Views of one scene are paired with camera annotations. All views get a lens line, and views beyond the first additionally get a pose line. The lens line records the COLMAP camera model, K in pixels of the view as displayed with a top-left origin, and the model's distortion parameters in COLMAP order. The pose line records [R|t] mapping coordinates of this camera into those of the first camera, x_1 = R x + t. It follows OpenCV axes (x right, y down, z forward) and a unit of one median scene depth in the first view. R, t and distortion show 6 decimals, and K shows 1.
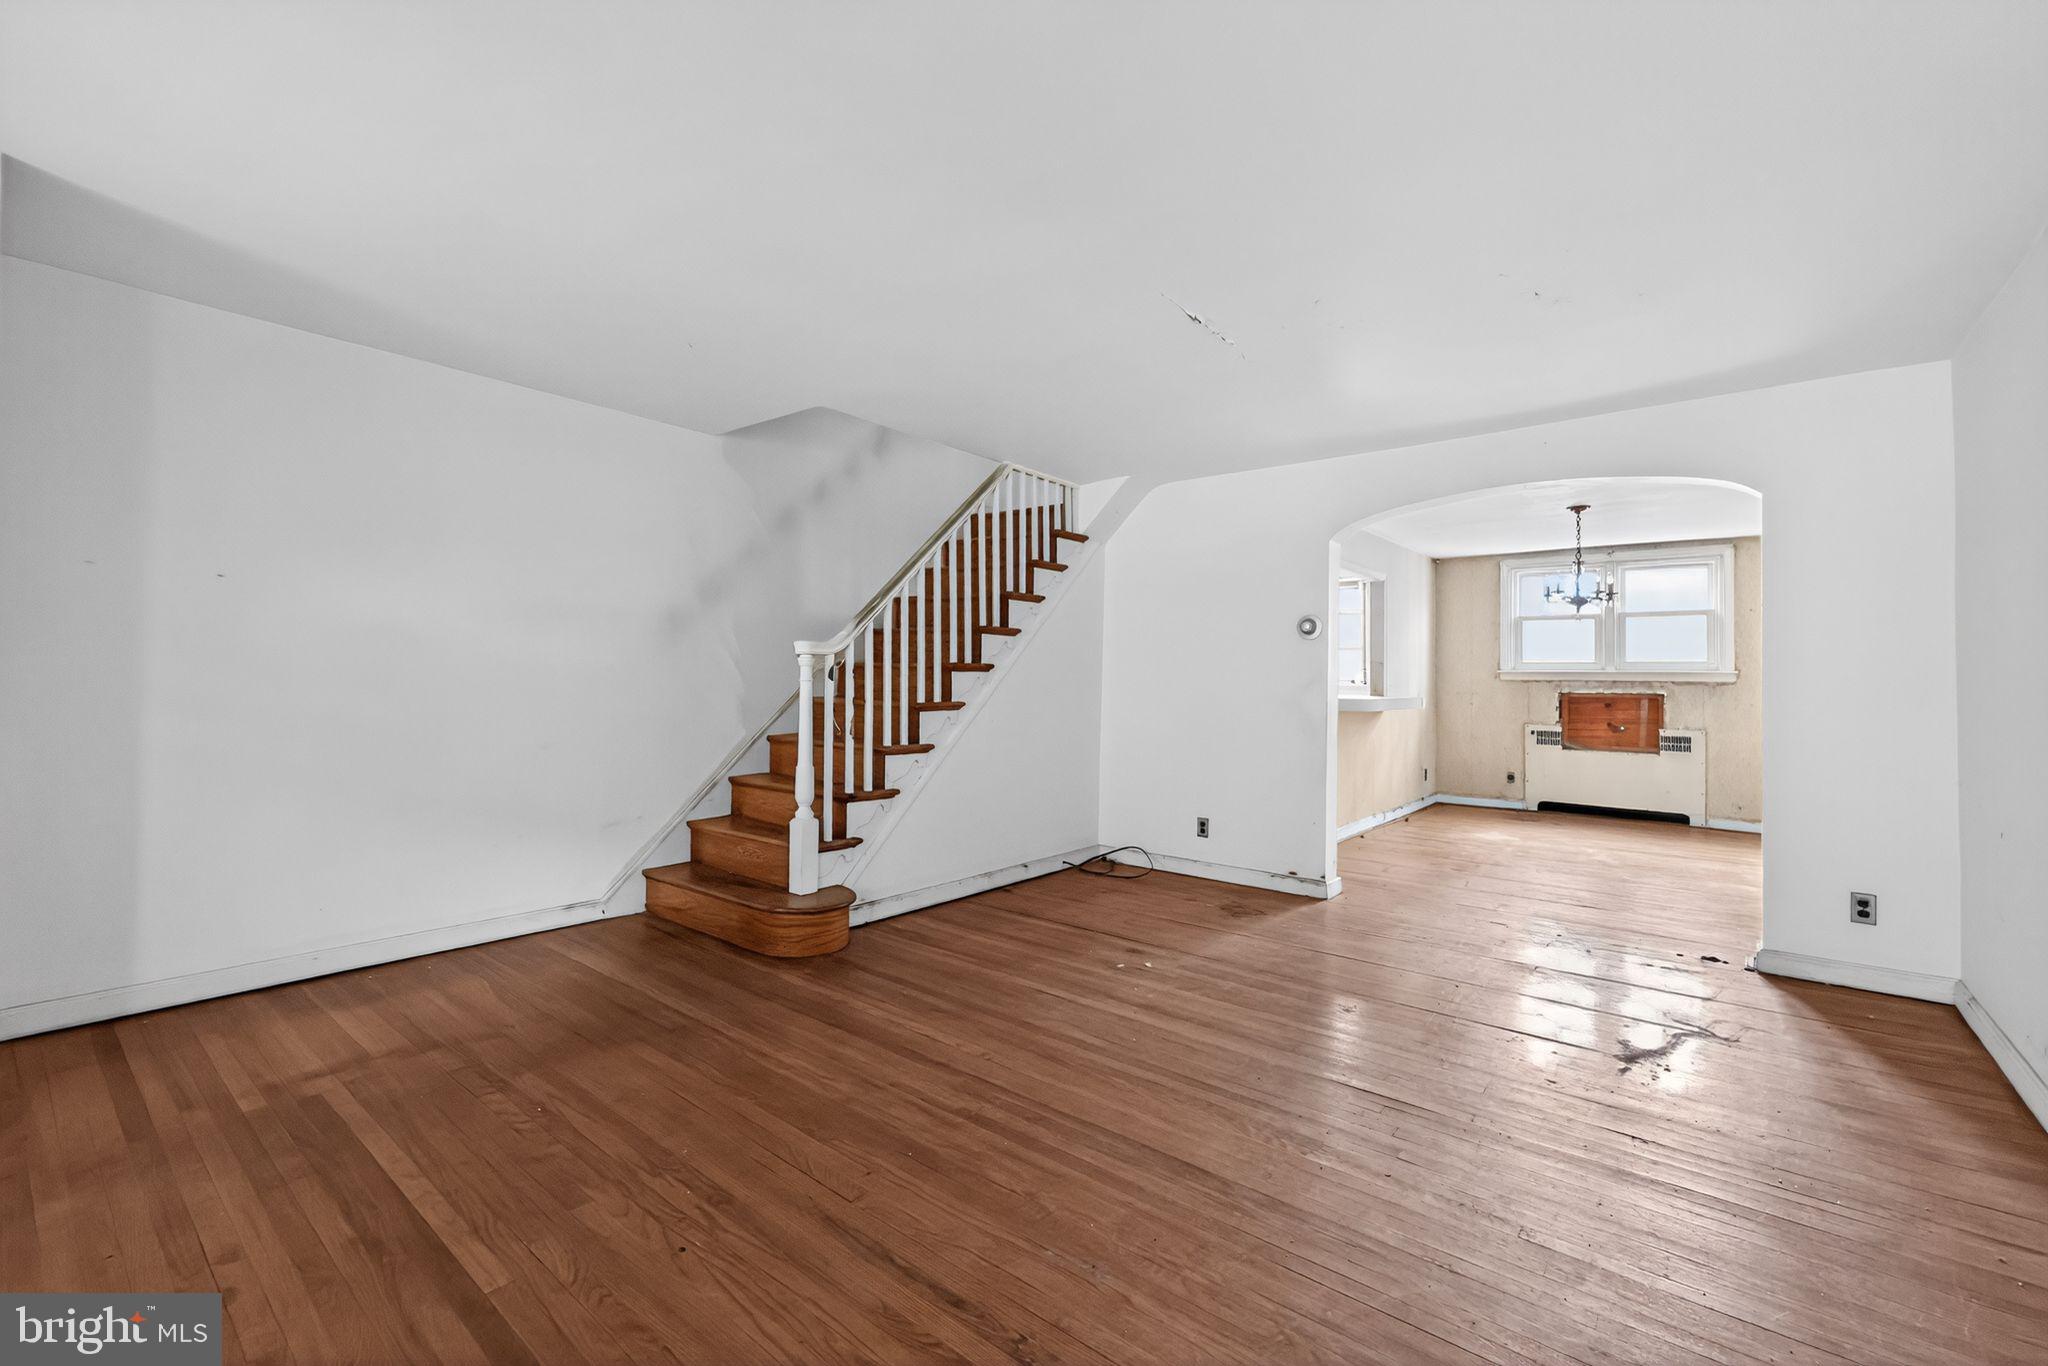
lens RADIAL K [[826.0, 0, 1029.7], [0, 826.0, 651.9], [0, 0, 1]] dist [0.003001, -0.000111]
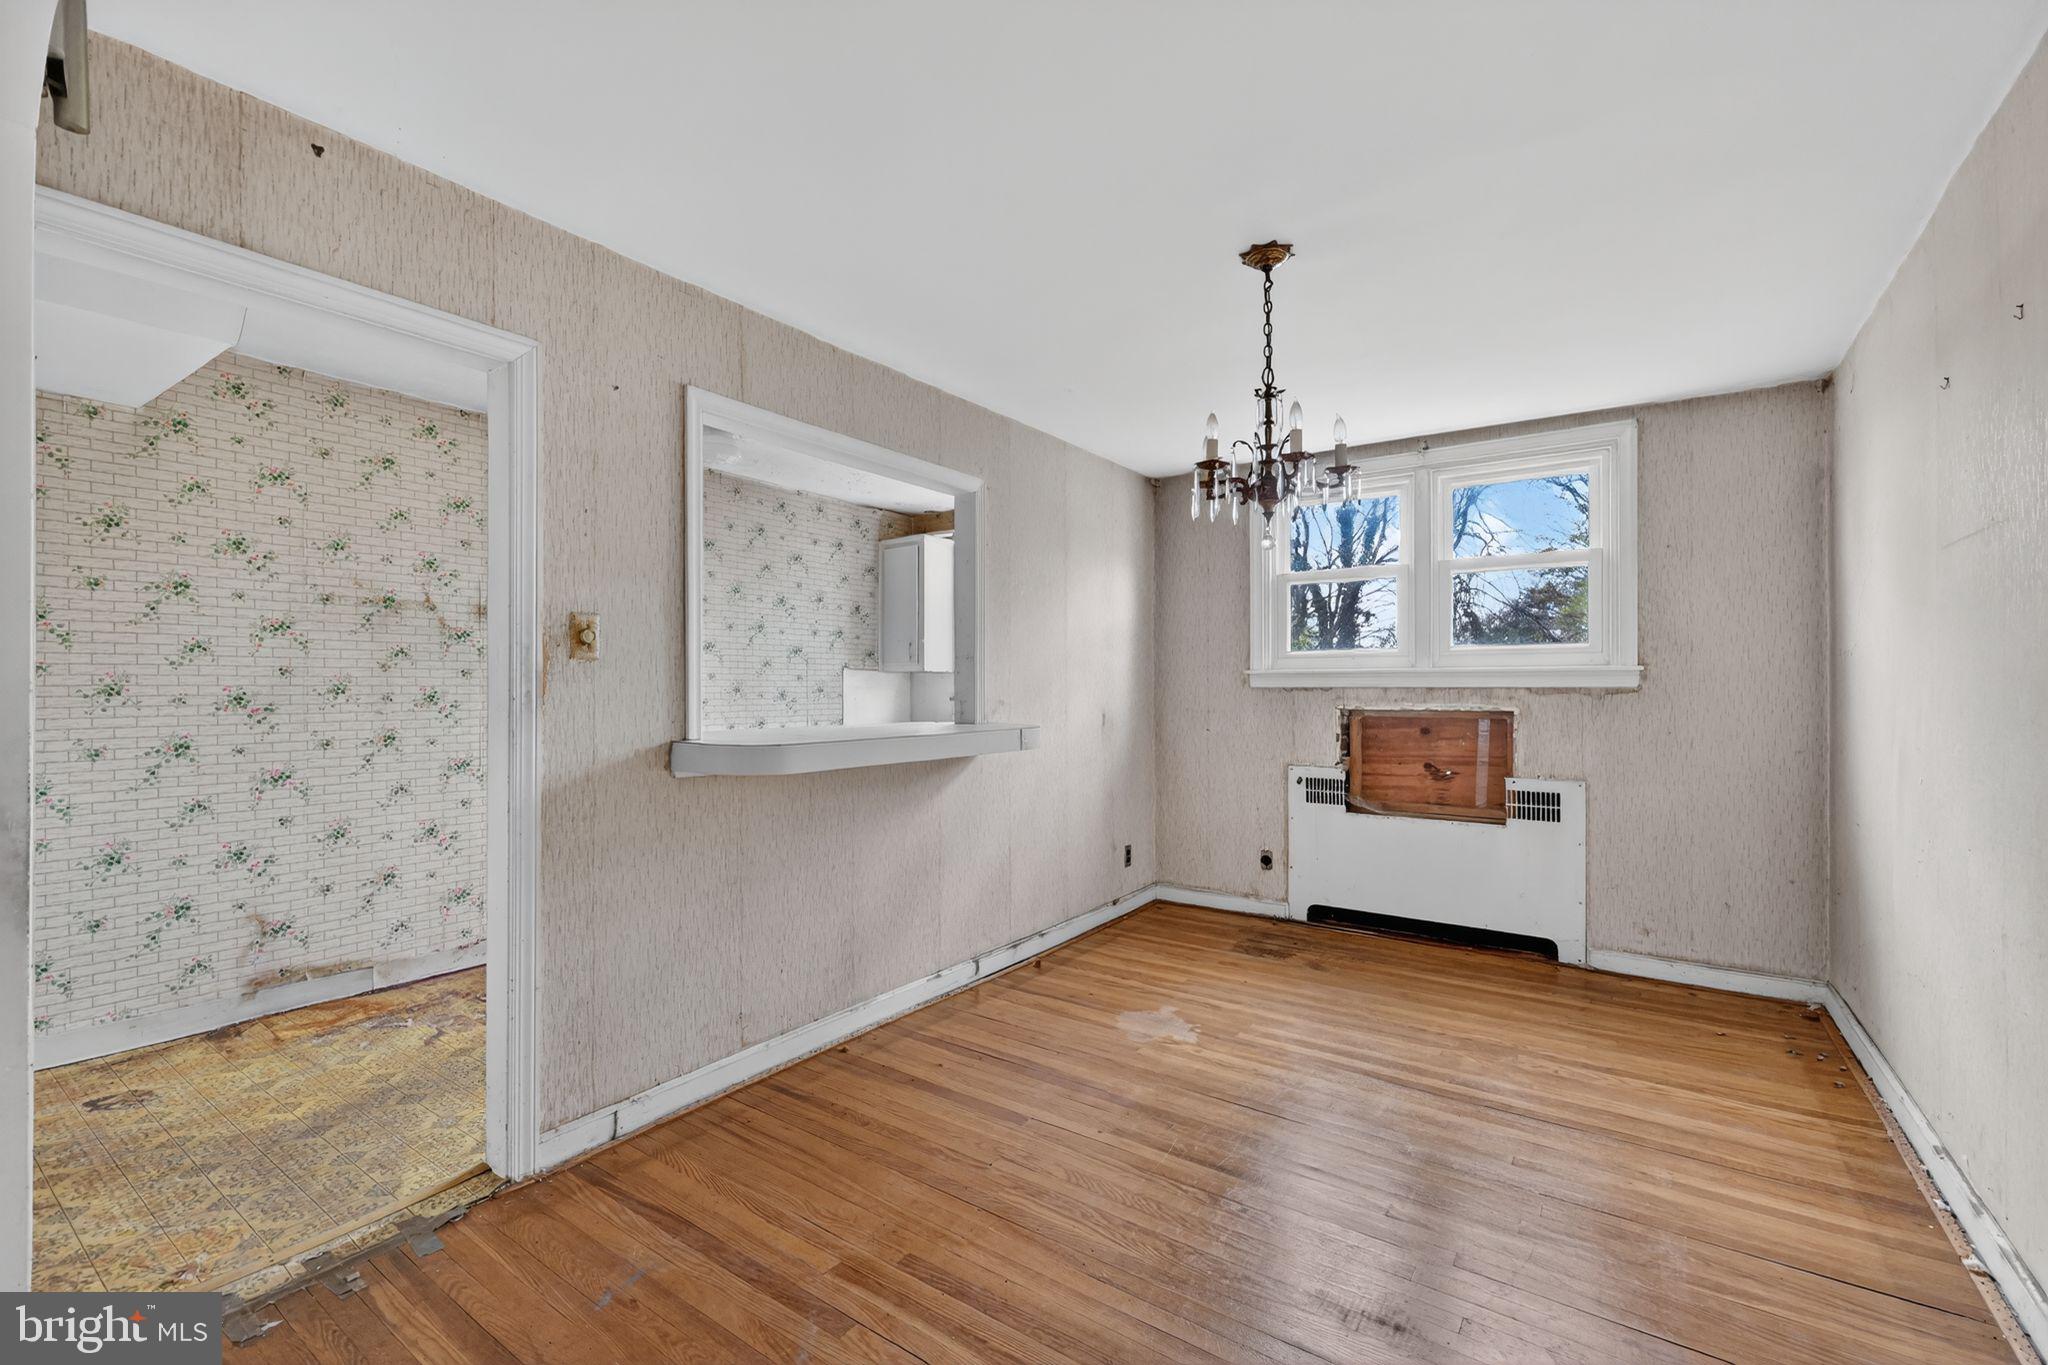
lens RADIAL K [[871.0, 0, 1011.9], [0, 871.0, 679.2], [0, 0, 1]] dist [0.004325, 0.000495]
pose [[0.996818, -0.014417, 0.078395, 0.381013], [0.012666, 0.999660, 0.022792, 0.012935], [-0.078696, -0.021726, 0.996662, 0.443286]]
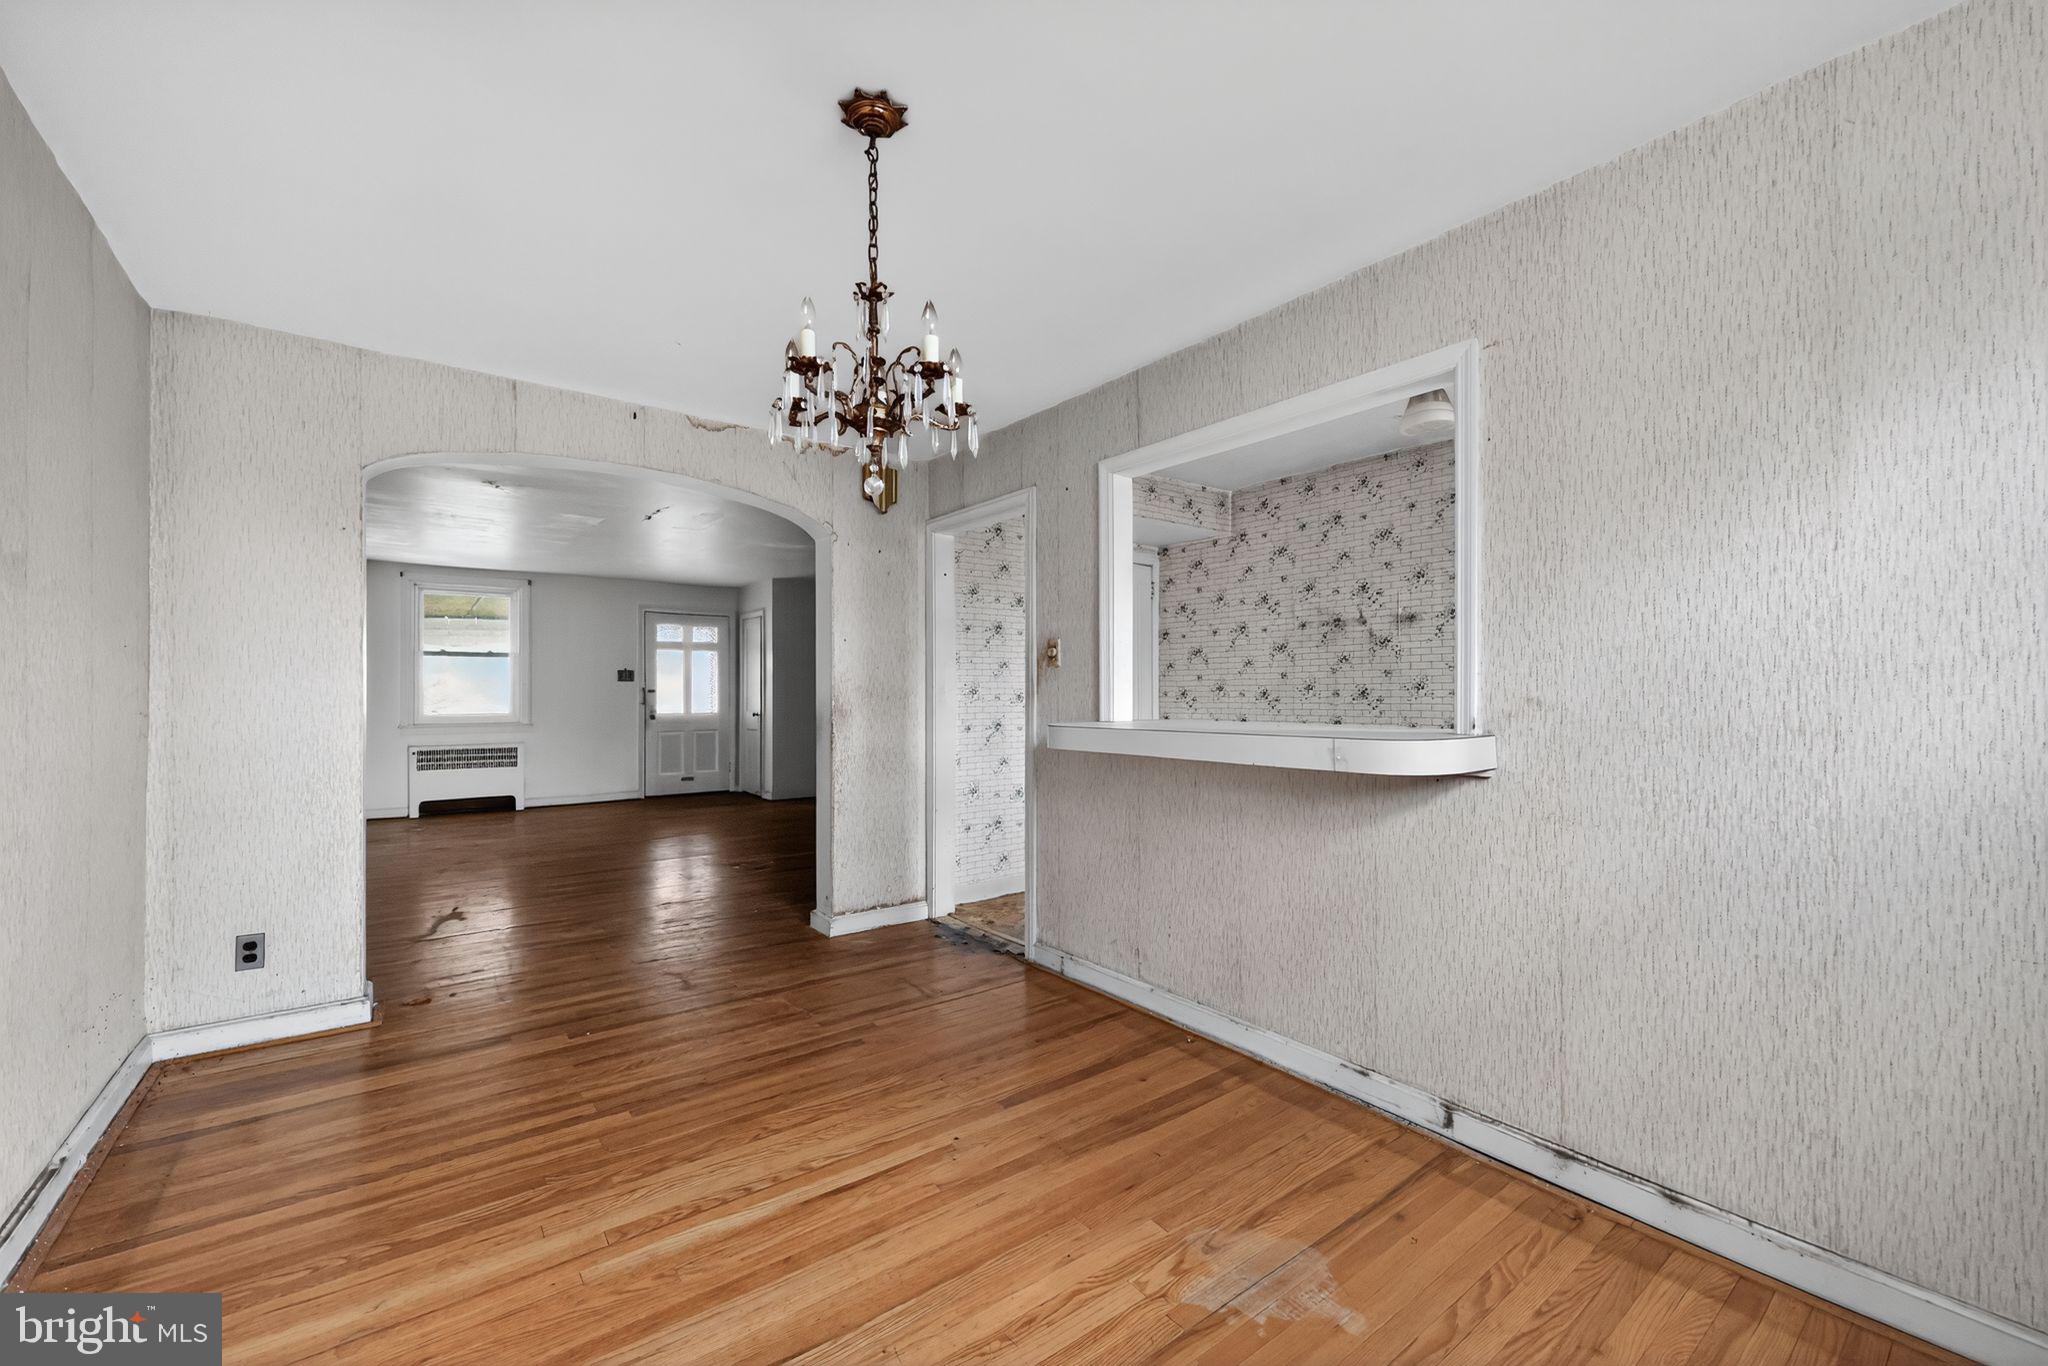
lens RADIAL K [[826.0, 0, 1027.1], [0, 826.0, 688.5], [0, 0, 1]] dist [0.003001, -0.000111]
pose [[-0.213263, -0.013071, -0.976907, 0.728847], [0.035541, 0.999145, -0.021127, 0.031481], [0.976348, -0.039226, -0.212616, 0.855543]]
